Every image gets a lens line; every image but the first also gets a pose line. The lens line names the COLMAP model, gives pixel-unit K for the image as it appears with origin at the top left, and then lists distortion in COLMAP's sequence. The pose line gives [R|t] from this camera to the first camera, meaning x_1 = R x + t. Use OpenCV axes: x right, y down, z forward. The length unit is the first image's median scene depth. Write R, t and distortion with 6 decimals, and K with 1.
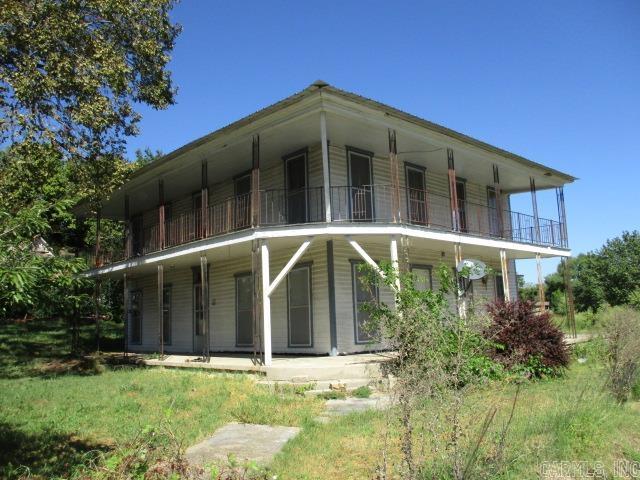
lens RADIAL K [[533.1, 0, 320.6], [0, 533.1, 239.2], [0, 0, 1]] dist [0.004728, 0.000464]
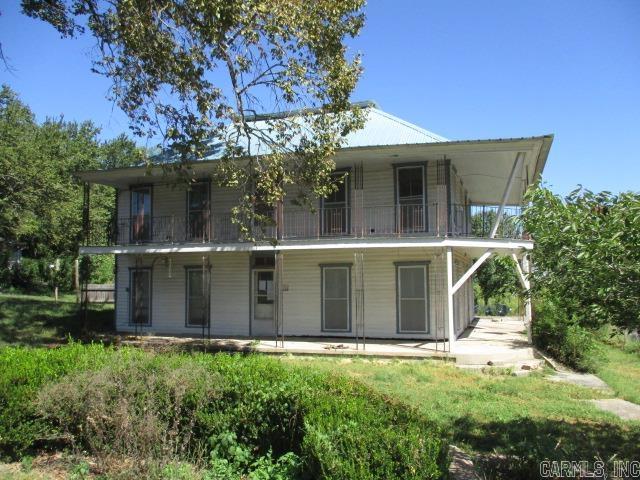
lens RADIAL K [[533.1, 0, 321.2], [0, 533.1, 241.5], [0, 0, 1]] dist [0.004728, 0.000464]
pose [[0.867837, 0.064277, 0.492673, -0.806289], [-0.099703, 0.993956, 0.045948, -0.032138], [-0.486742, -0.088996, 0.869001, 0.096995]]
